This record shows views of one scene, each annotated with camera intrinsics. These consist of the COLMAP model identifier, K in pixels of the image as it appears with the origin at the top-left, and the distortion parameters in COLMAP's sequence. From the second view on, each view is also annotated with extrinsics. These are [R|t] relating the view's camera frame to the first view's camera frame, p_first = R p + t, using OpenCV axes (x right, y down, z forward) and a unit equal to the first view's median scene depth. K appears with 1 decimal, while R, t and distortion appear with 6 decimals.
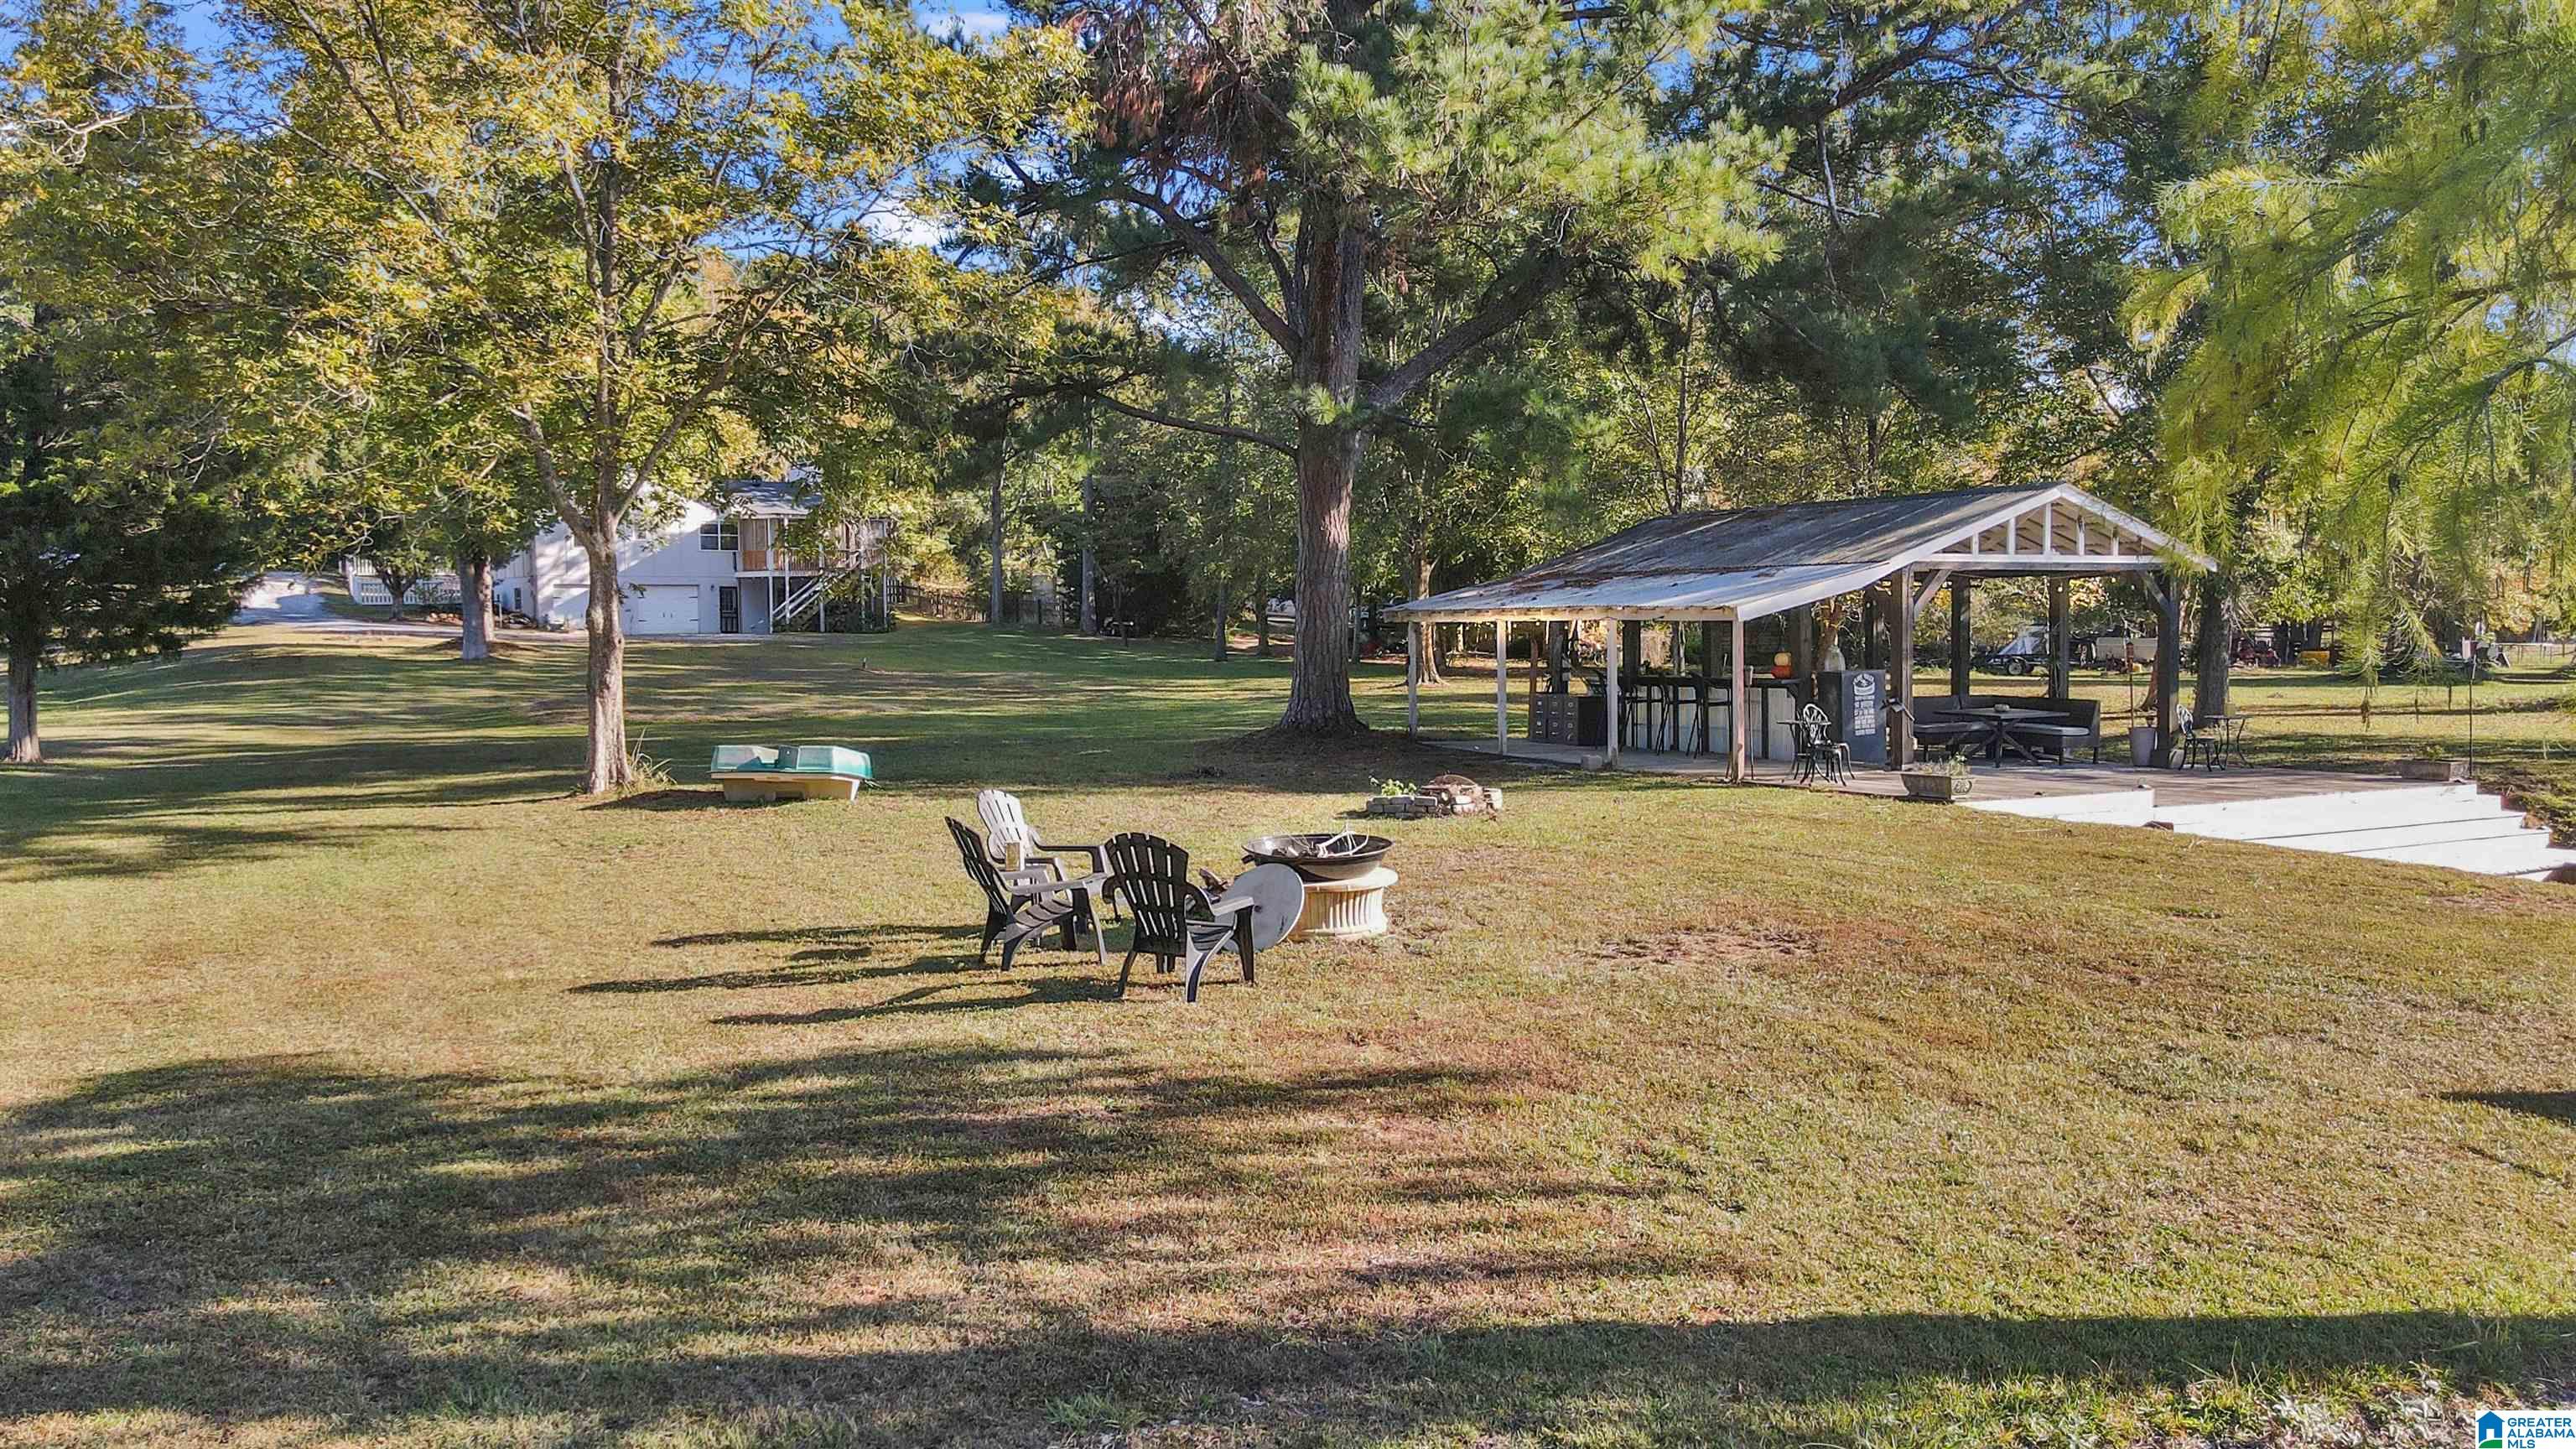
lens RADIAL K [[1920.9, 0, 1292.2], [0, 1920.9, 745.8], [0, 0, 1]] dist [-0.008358, 0.014647]
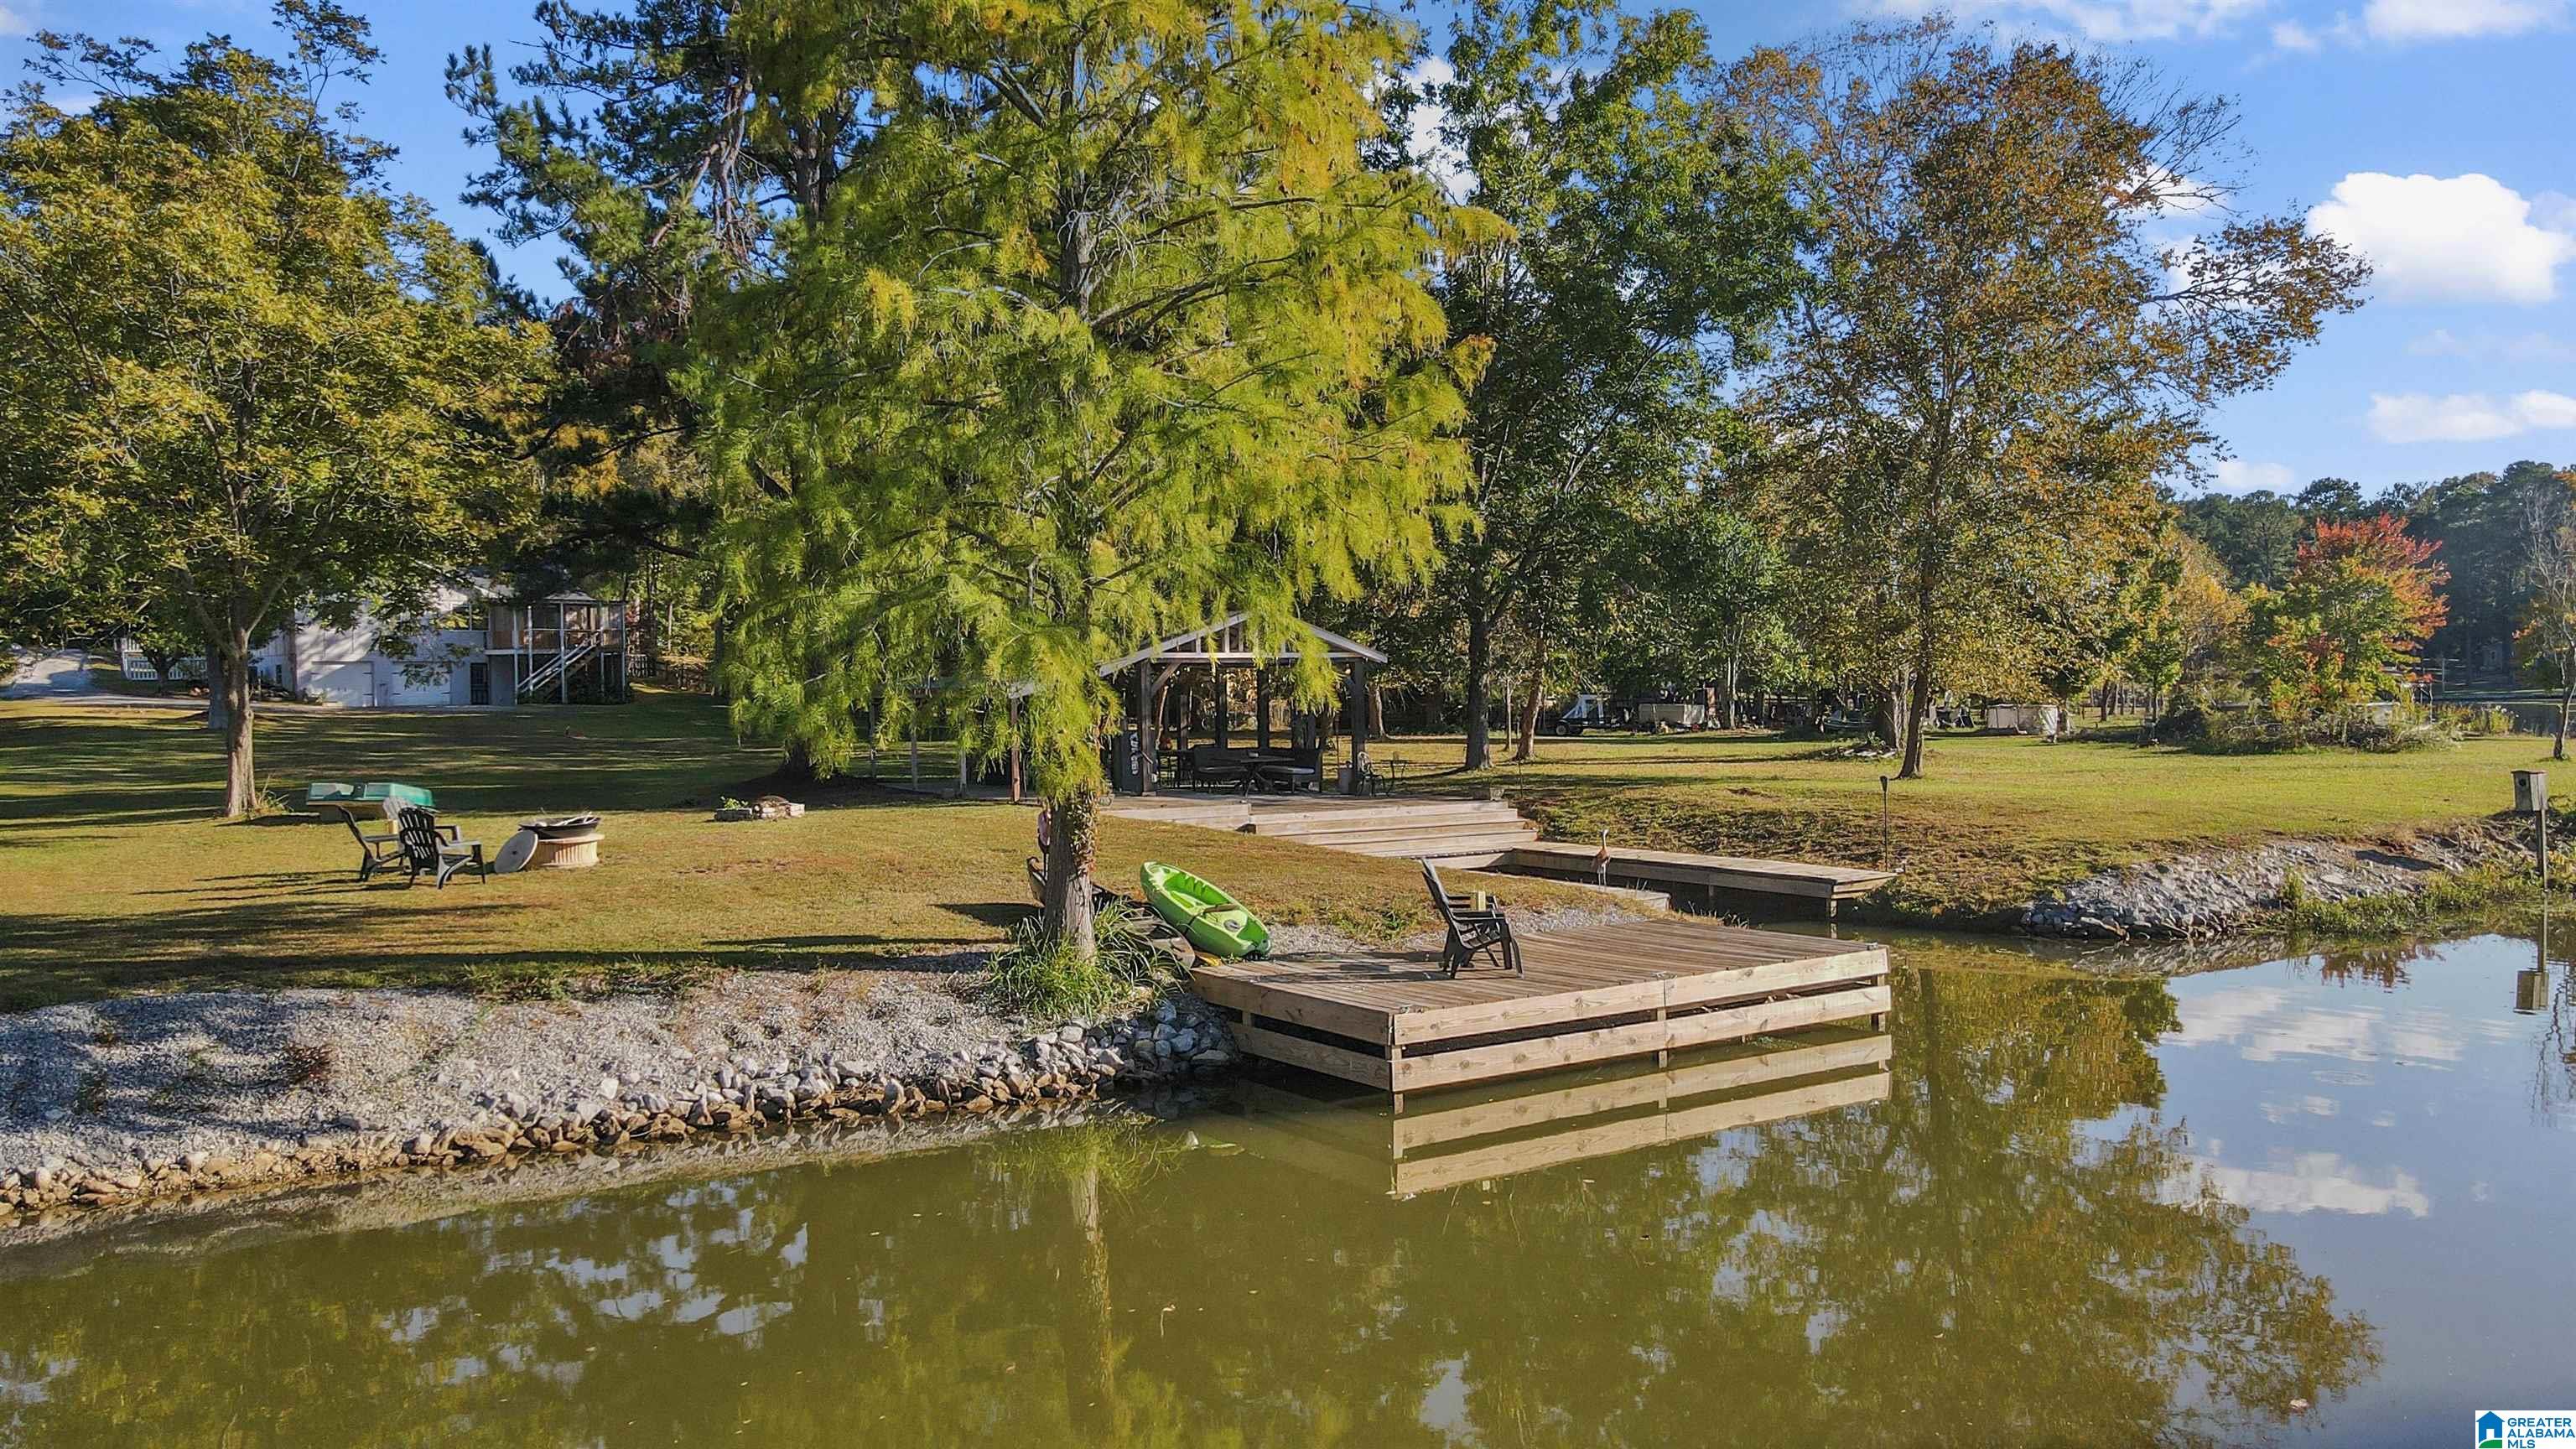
lens RADIAL K [[1920.9, 0, 1290.6], [0, 1920.9, 706.3], [0, 0, 1]] dist [-0.008358, 0.014647]
pose [[0.996725, -0.004152, 0.080761, 0.190454], [0.008617, 0.998449, -0.055012, 0.016048], [-0.080407, 0.055528, 0.995214, -0.311131]]
